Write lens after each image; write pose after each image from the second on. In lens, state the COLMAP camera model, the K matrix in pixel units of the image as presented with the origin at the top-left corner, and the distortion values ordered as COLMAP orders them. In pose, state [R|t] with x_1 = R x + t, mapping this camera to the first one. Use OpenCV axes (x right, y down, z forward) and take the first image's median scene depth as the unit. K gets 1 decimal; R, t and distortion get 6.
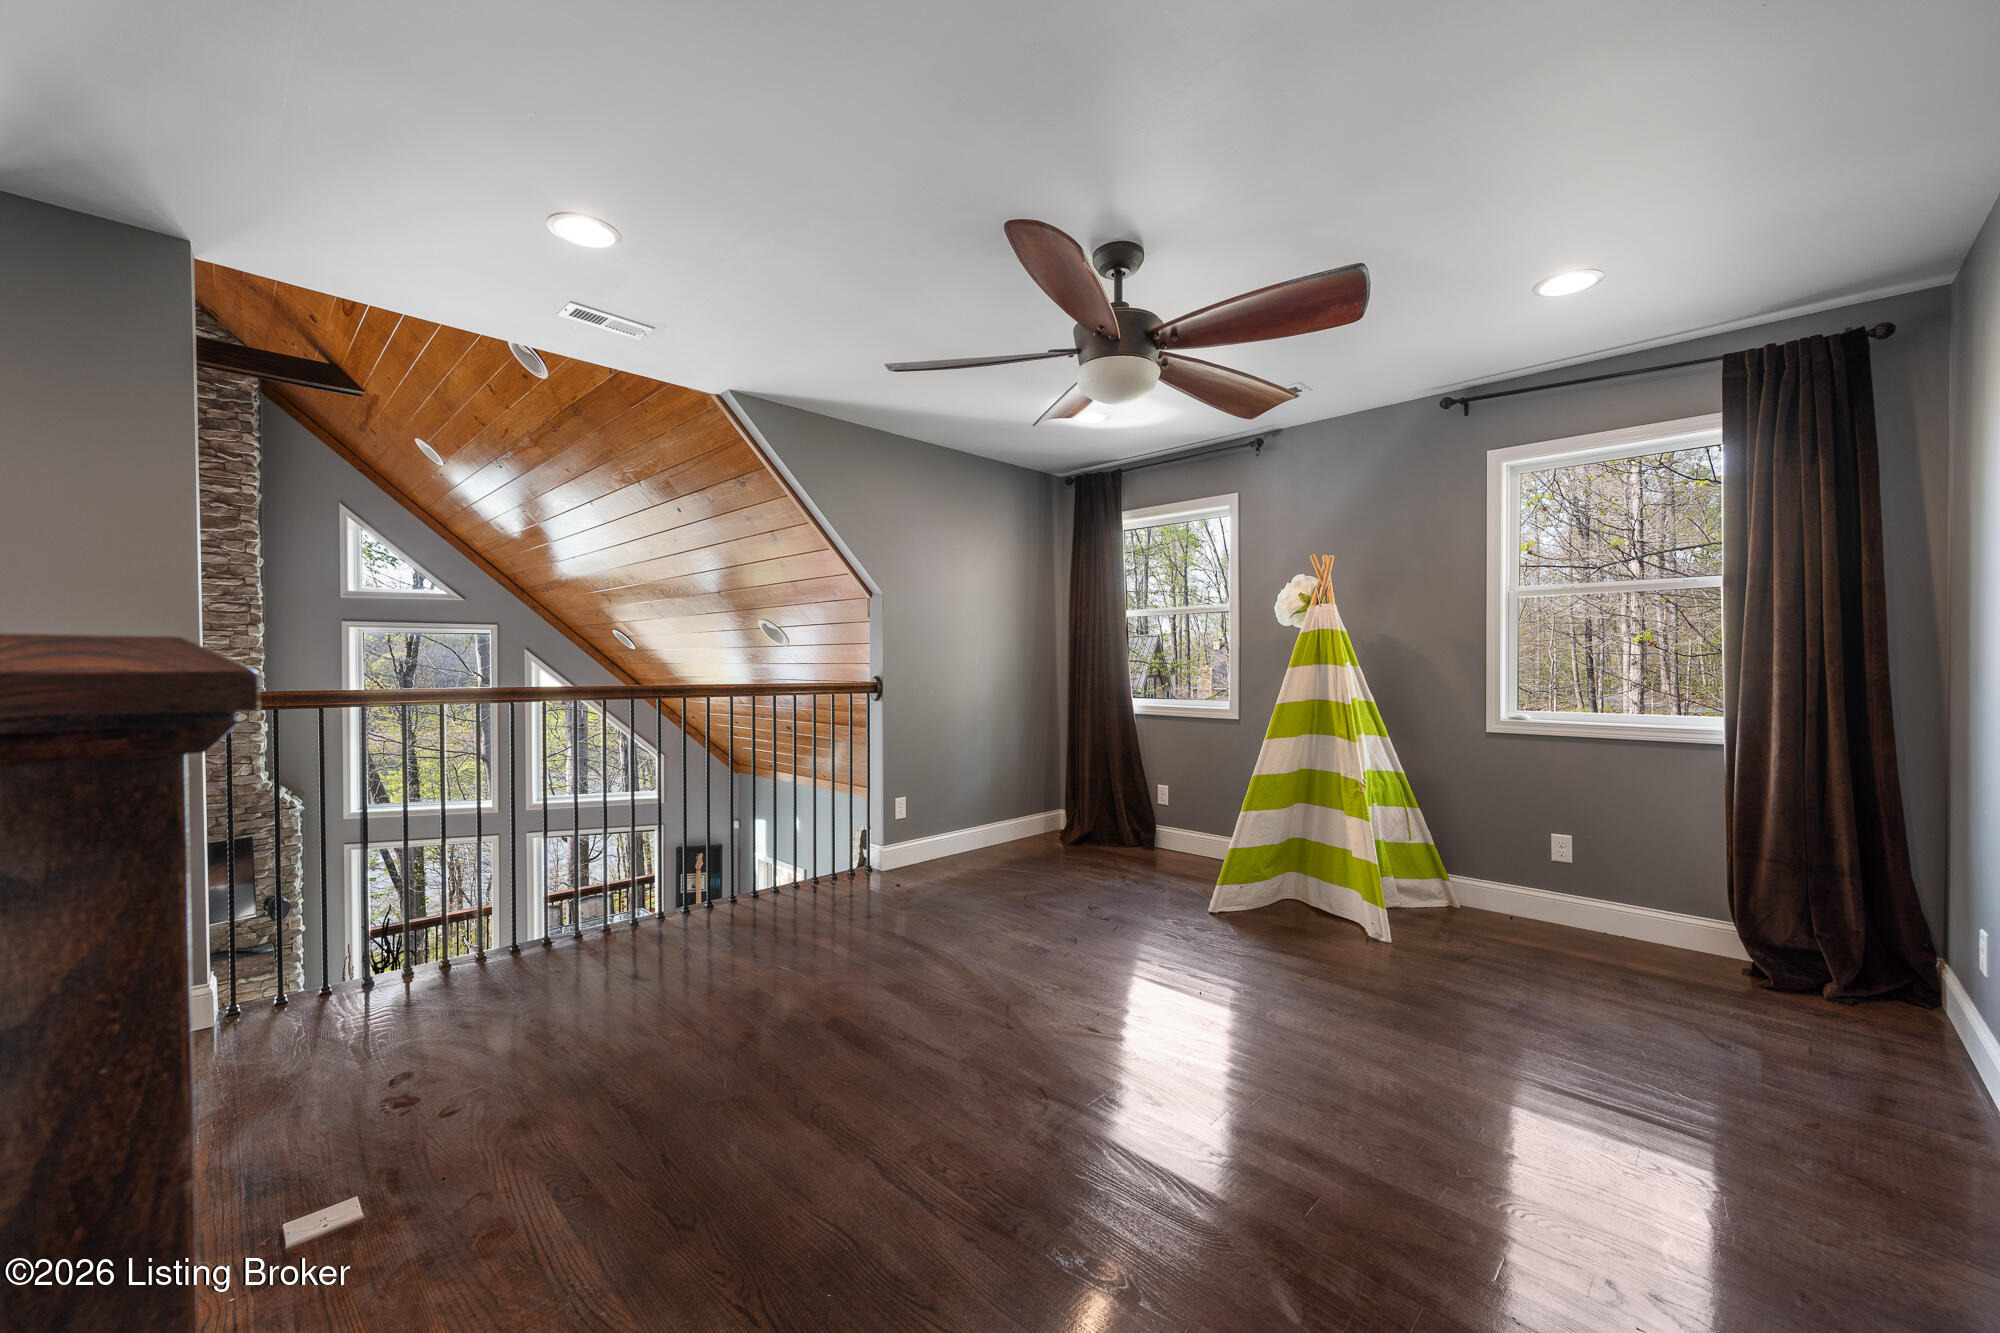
lens RADIAL K [[784.0, 0, 1007.5], [0, 784.0, 669.4], [0, 0, 1]] dist [-0.003230, 0.000294]
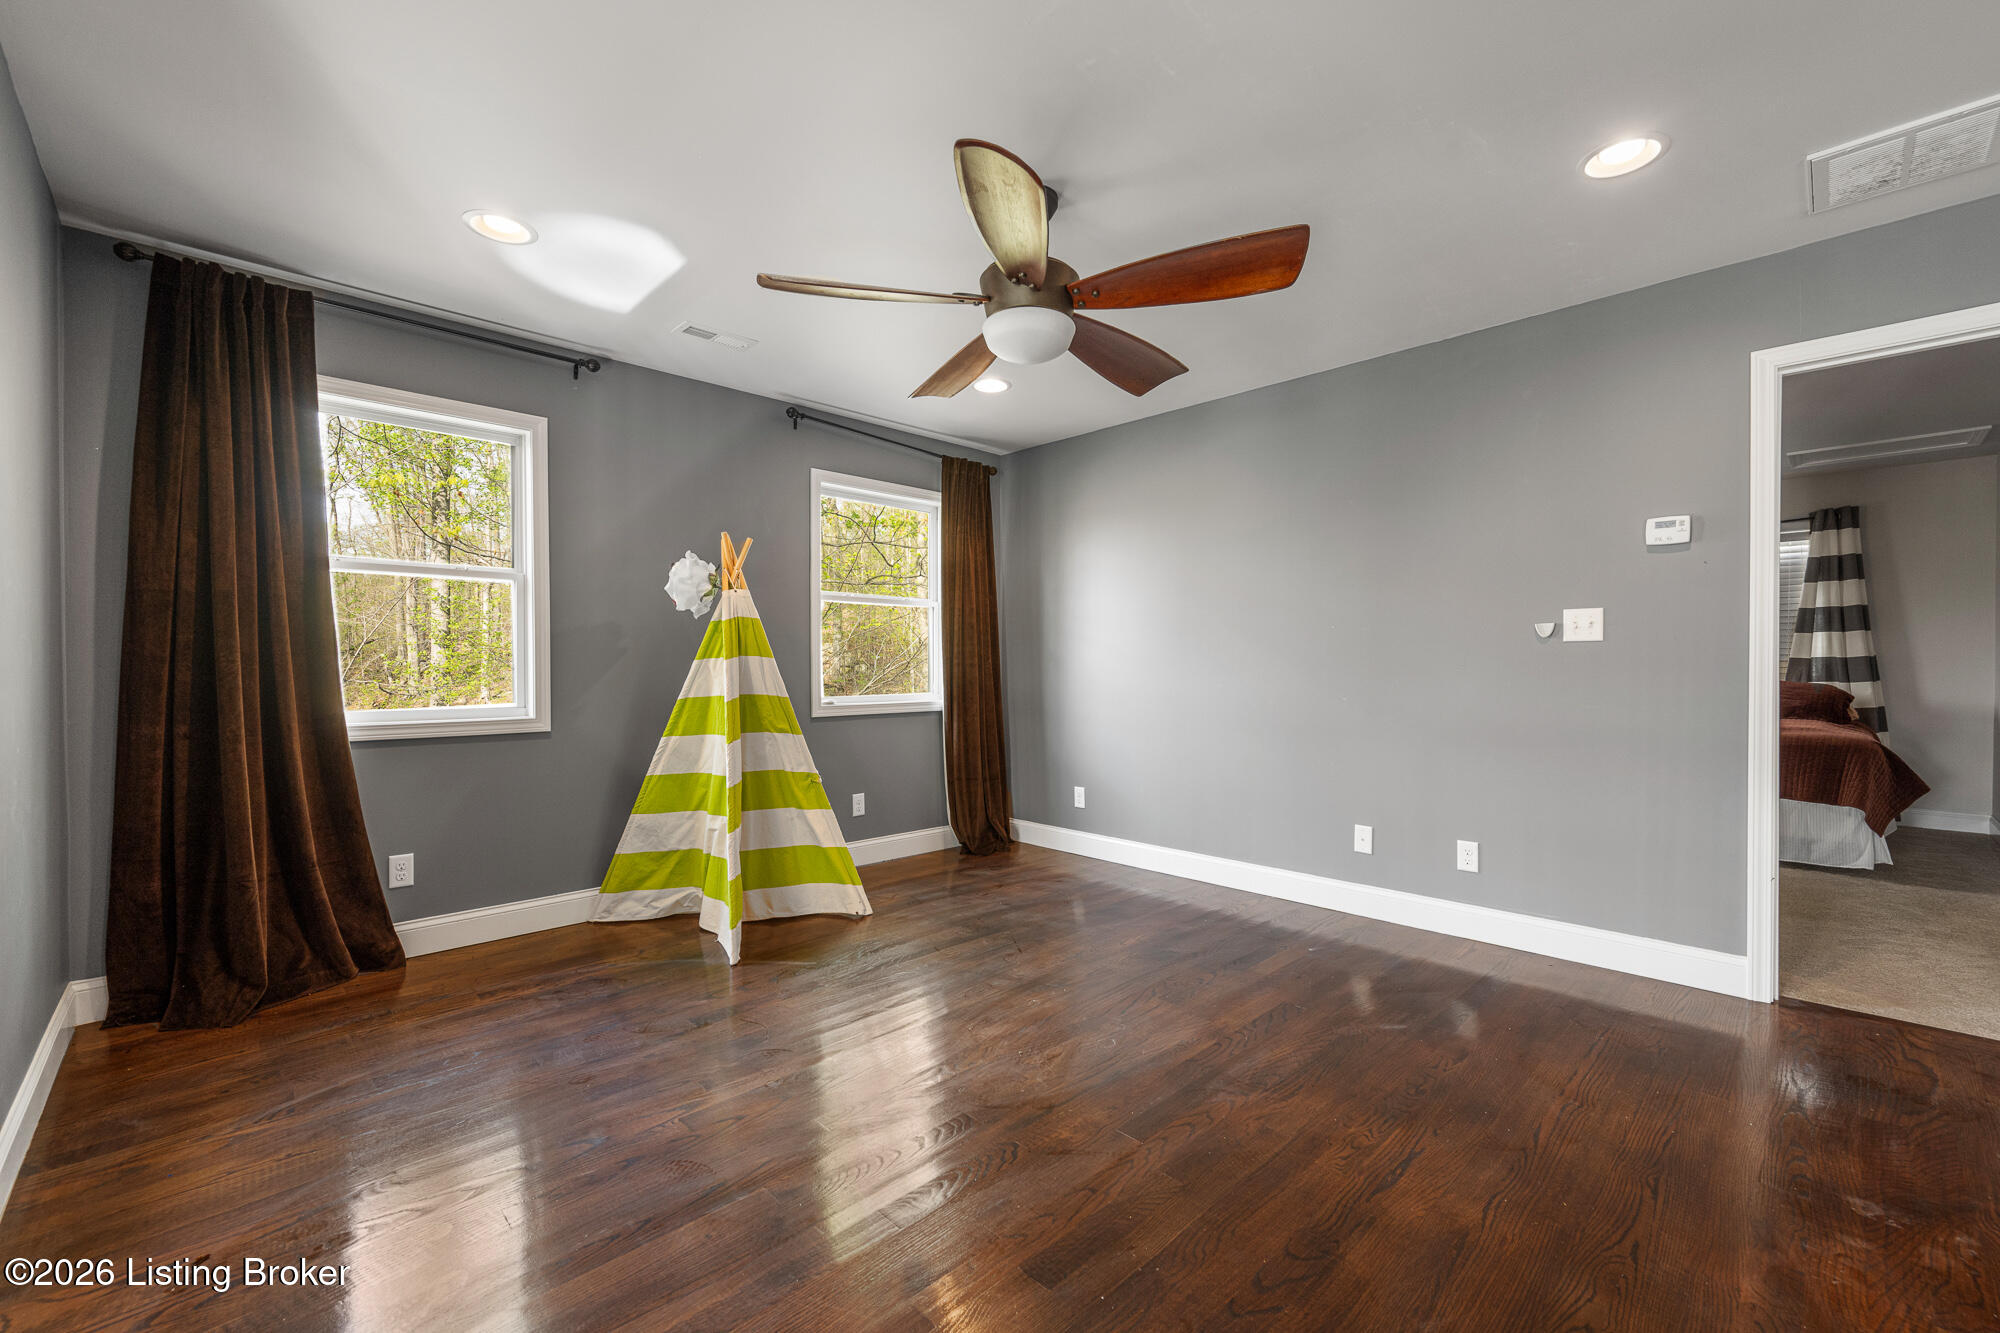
lens RADIAL K [[810.3, 0, 1009.1], [0, 810.3, 673.3], [0, 0, 1]] dist [-0.001517, 0.000015]
pose [[0.034153, -0.011698, 0.999348, -0.546478], [0.008411, 0.999899, 0.011417, 0.005690], [-0.999381, 0.008015, 0.034248, 0.679598]]
